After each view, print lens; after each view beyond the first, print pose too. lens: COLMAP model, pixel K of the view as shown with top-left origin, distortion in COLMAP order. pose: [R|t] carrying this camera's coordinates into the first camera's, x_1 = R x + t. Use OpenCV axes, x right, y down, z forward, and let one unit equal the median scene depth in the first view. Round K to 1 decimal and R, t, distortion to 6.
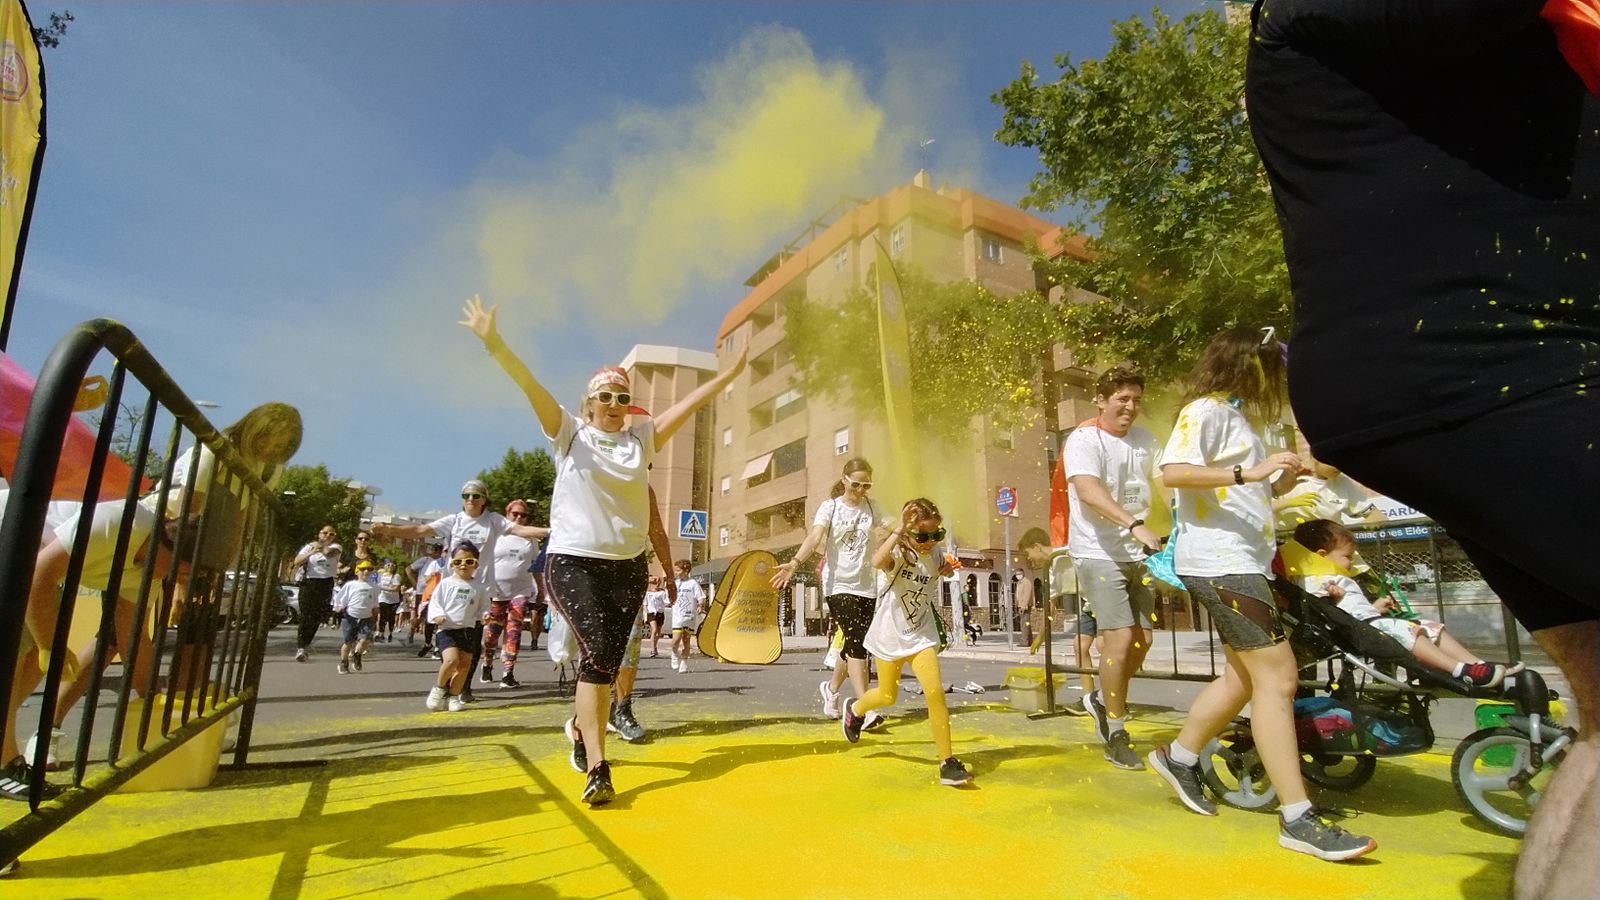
lens RADIAL K [[749.2, 0, 795.1], [0, 749.2, 452.4], [0, 0, 1]] dist [-0.022089, 0.000897]
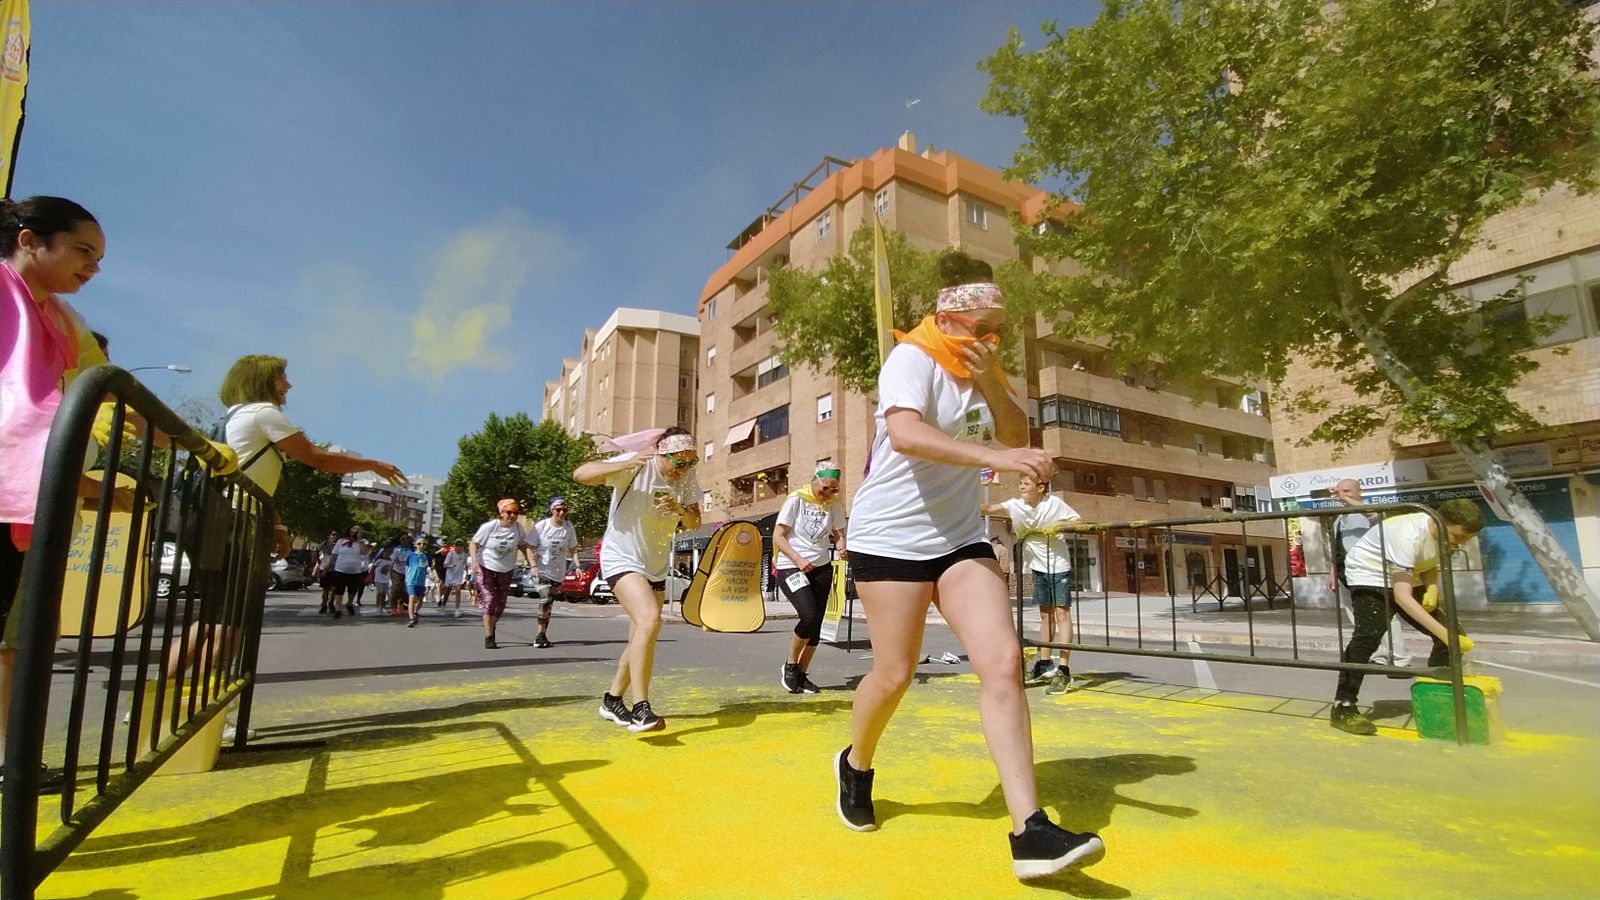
lens RADIAL K [[749.2, 0, 795.1], [0, 749.2, 452.4], [0, 0, 1]] dist [-0.022089, 0.000897]
pose [[0.999753, 0.000707, 0.022198, 0.001085], [-0.001796, 0.998793, 0.049090, -0.010481], [-0.022137, -0.049118, 0.998548, -0.008280]]
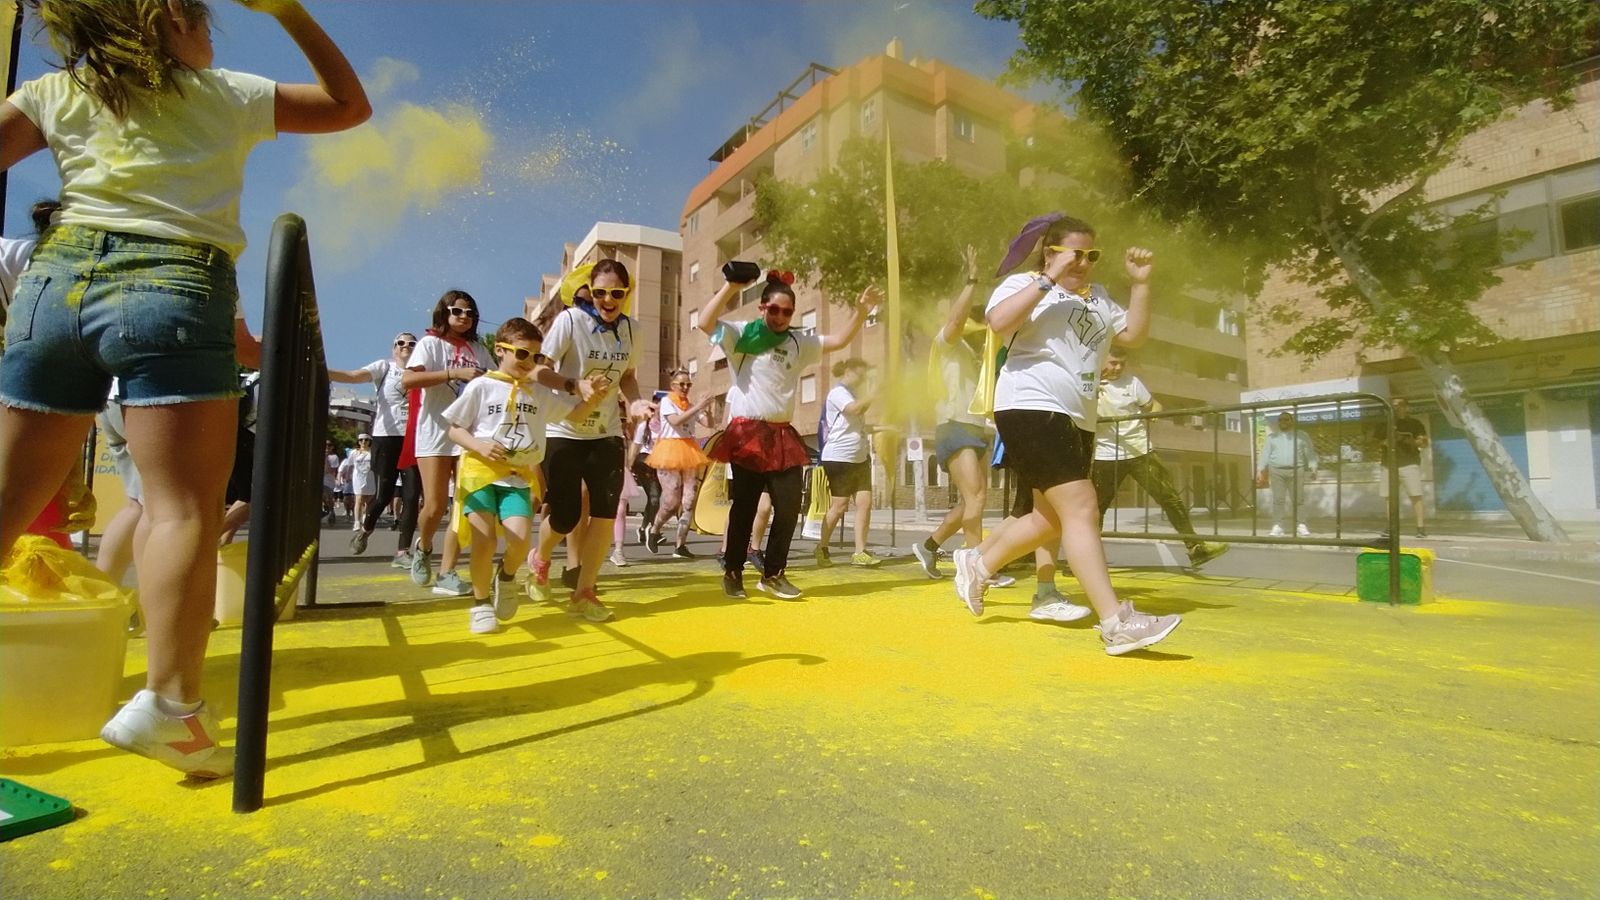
lens RADIAL K [[743.2, 0, 795.2], [0, 743.2, 455.4], [0, 0, 1]] dist [-0.012608, -0.005445]
pose [[0.998754, -0.001907, 0.049878, -0.014853], [-0.006024, 0.987360, 0.158377, 0.001733], [-0.049549, -0.158480, 0.986118, -0.032954]]
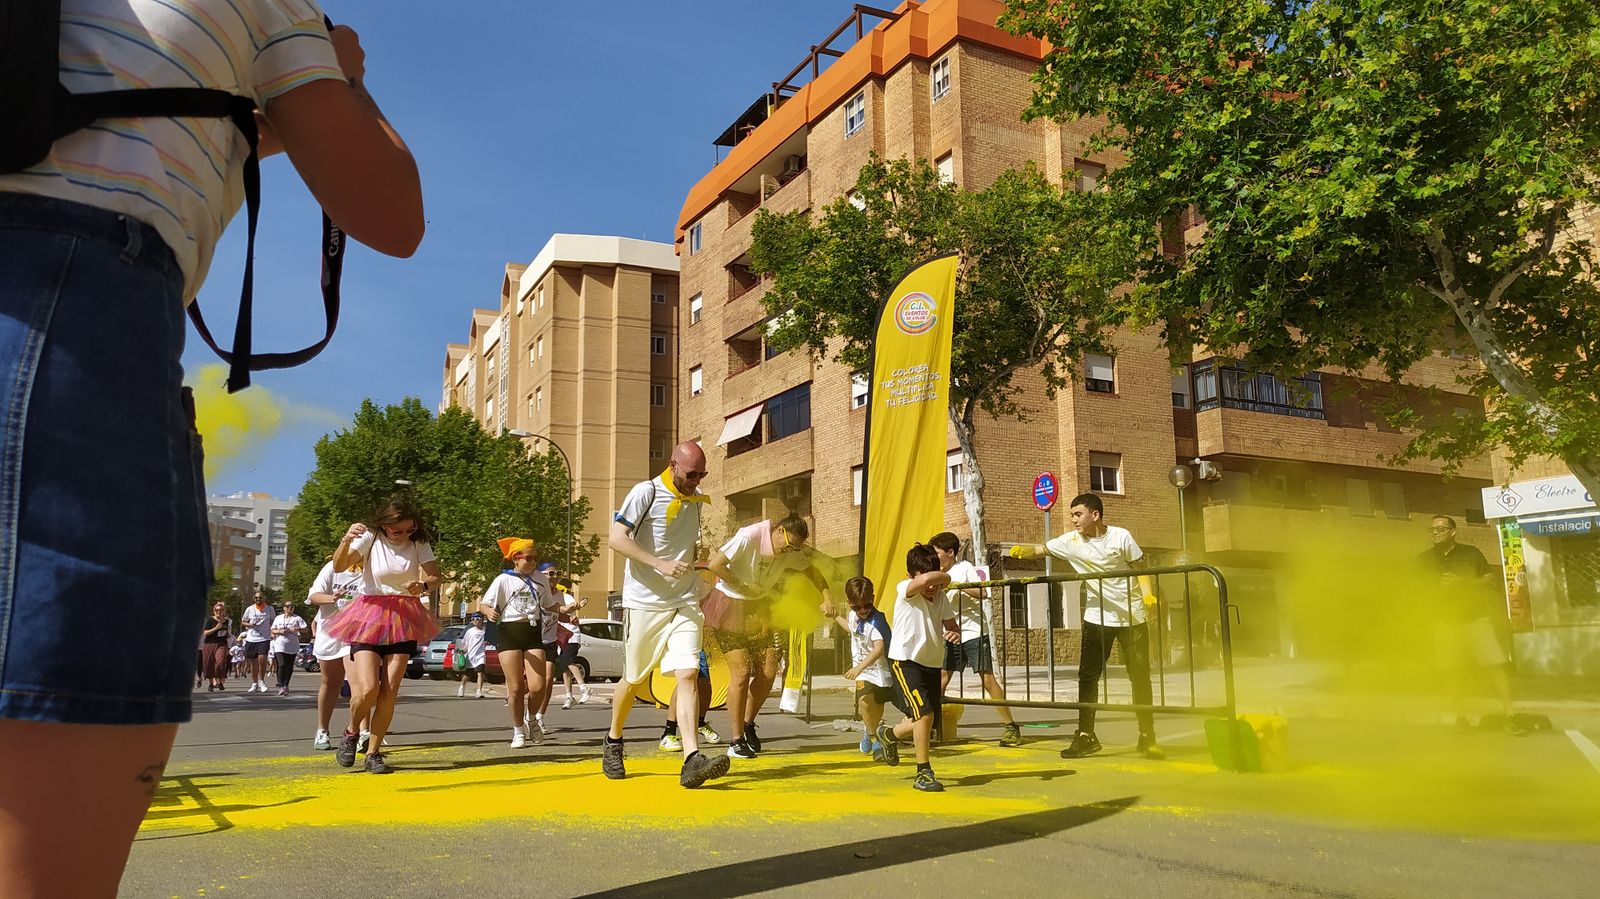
lens RADIAL K [[1236.1, 0, 809.7], [0, 1236.1, 448.4], [0, 0, 1]] dist [0.078489, -0.073200]
pose [[0.999594, -0.022917, -0.016919, 0.084922], [0.023869, 0.998008, 0.058392, -0.068336], [0.015547, -0.058773, 0.998150, -0.296142]]
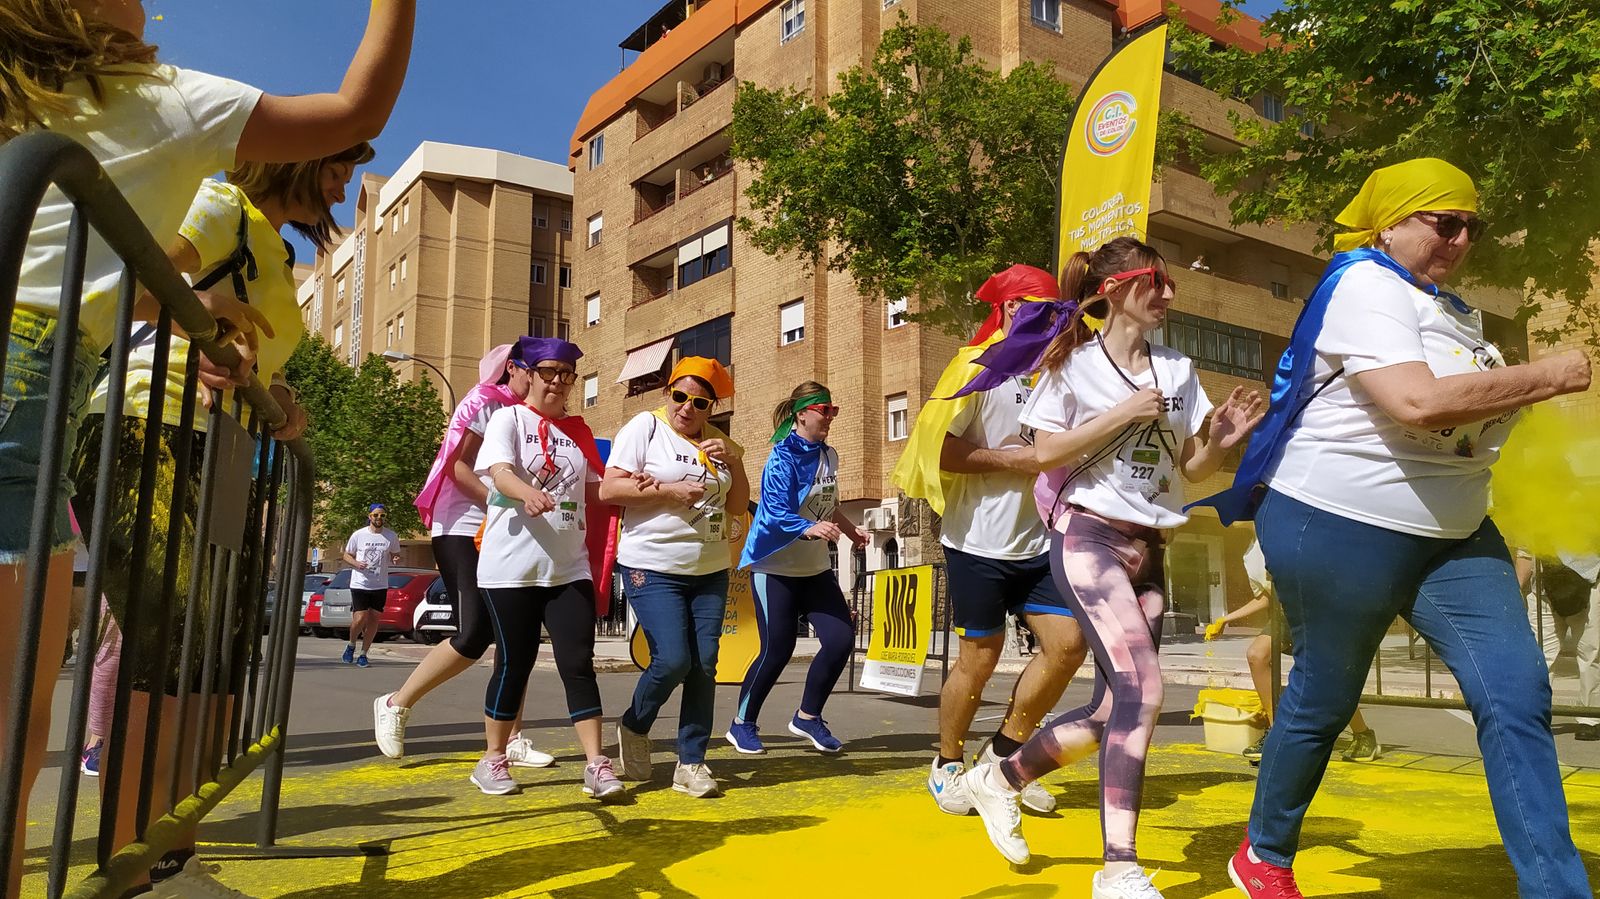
lens RADIAL K [[1236.1, 0, 809.7], [0, 1236.1, 448.4], [0, 0, 1]] dist [0.078489, -0.073200]
pose [[0.993456, 0.014319, 0.113314, -0.090441], [-0.024552, 0.995690, 0.089438, -0.009165], [-0.111545, -0.091635, 0.989526, -0.023308]]
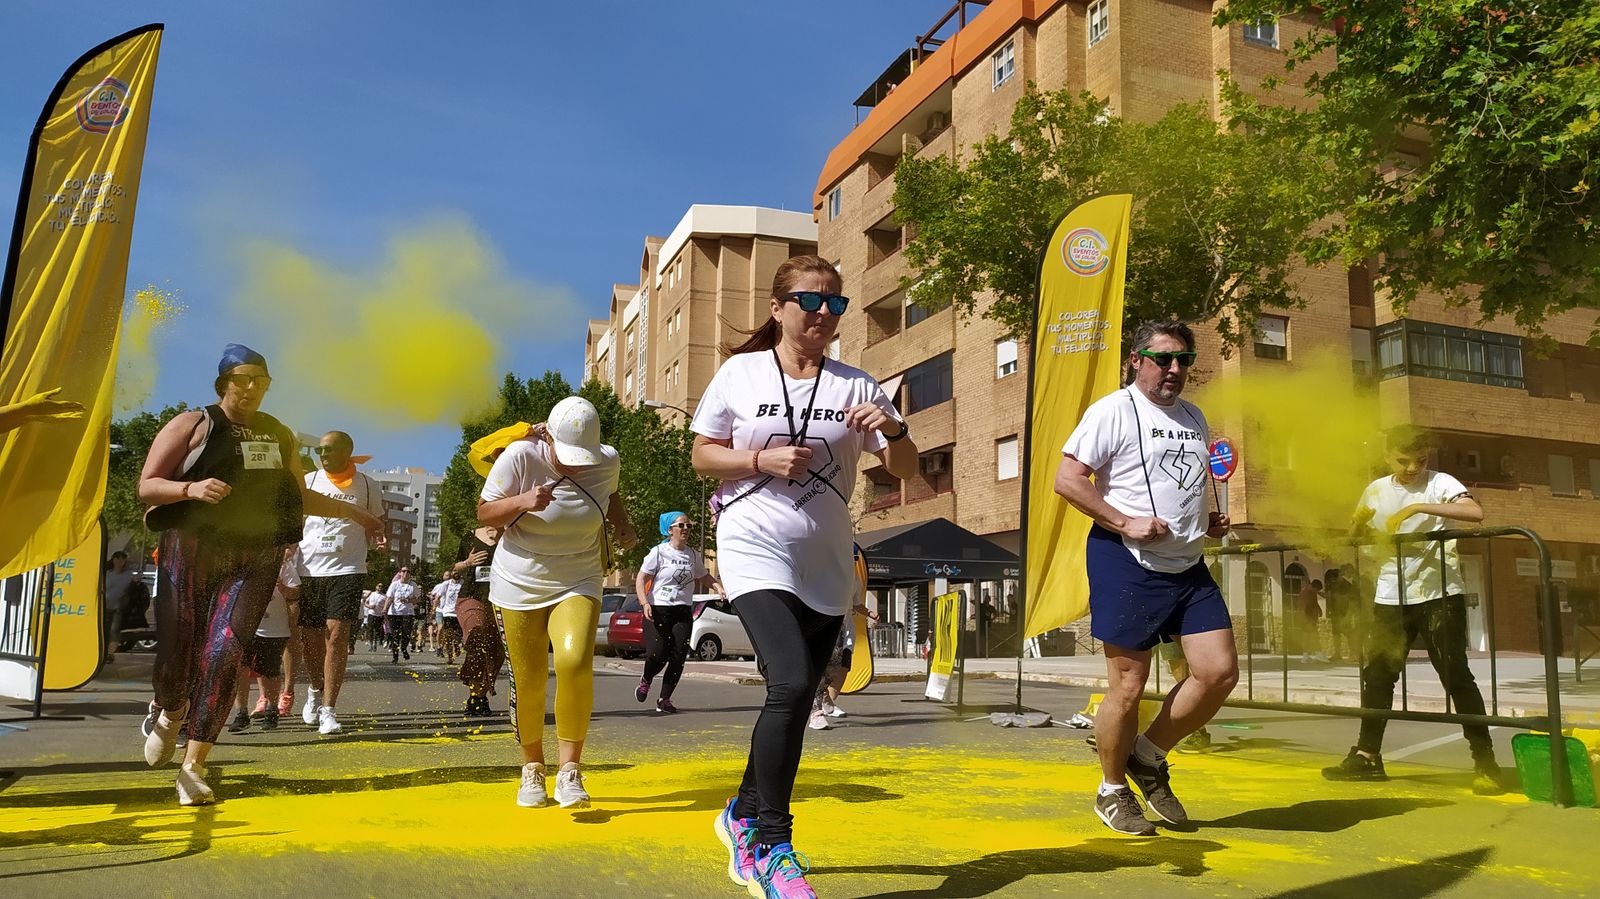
lens RADIAL K [[1236.1, 0, 809.7], [0, 1236.1, 448.4], [0, 0, 1]] dist [0.078489, -0.073200]
pose [[0.991484, -0.018923, -0.128843, 0.073346], [0.028225, 0.997095, 0.070751, -0.039775], [0.127130, -0.073785, 0.989138, -0.173489]]
